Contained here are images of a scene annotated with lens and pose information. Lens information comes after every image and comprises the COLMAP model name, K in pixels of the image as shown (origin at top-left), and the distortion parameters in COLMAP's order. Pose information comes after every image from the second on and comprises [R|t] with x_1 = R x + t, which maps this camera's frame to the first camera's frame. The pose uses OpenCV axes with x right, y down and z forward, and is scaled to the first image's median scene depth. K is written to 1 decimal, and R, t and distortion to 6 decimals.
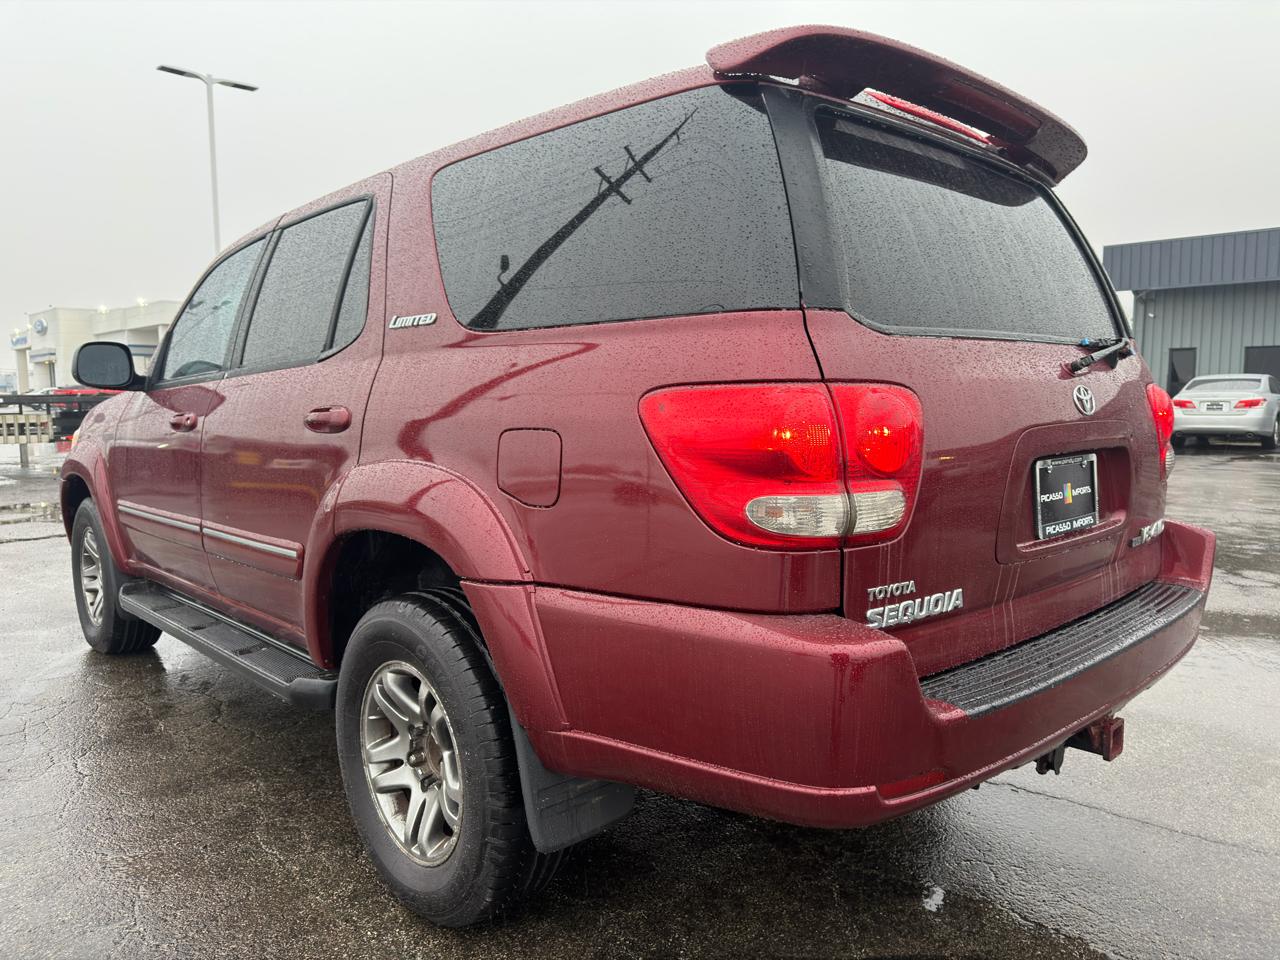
lens RADIAL K [[884.0, 0, 641.7], [0, 884.0, 493.6], [0, 0, 1]] dist [0.136179, -0.241167]
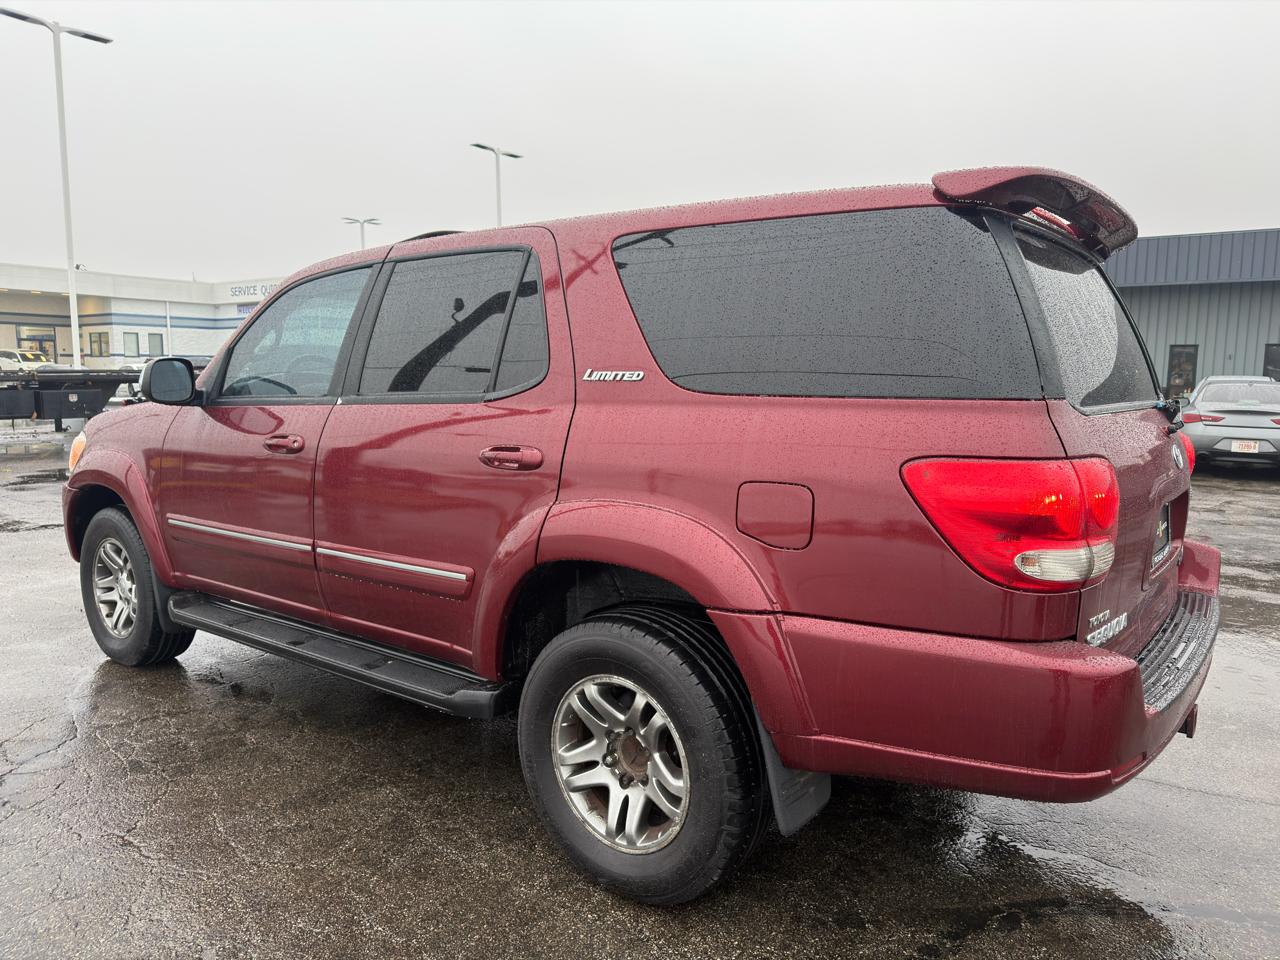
lens RADIAL K [[893.1, 0, 640.0], [0, 893.1, 480.0], [0, 0, 1]] dist [0.111297, -0.168968]
pose [[0.989099, -0.010846, 0.146853, -0.401807], [0.008321, 0.999807, 0.017796, -0.082867], [-0.147017, -0.016380, 0.988998, -0.133939]]
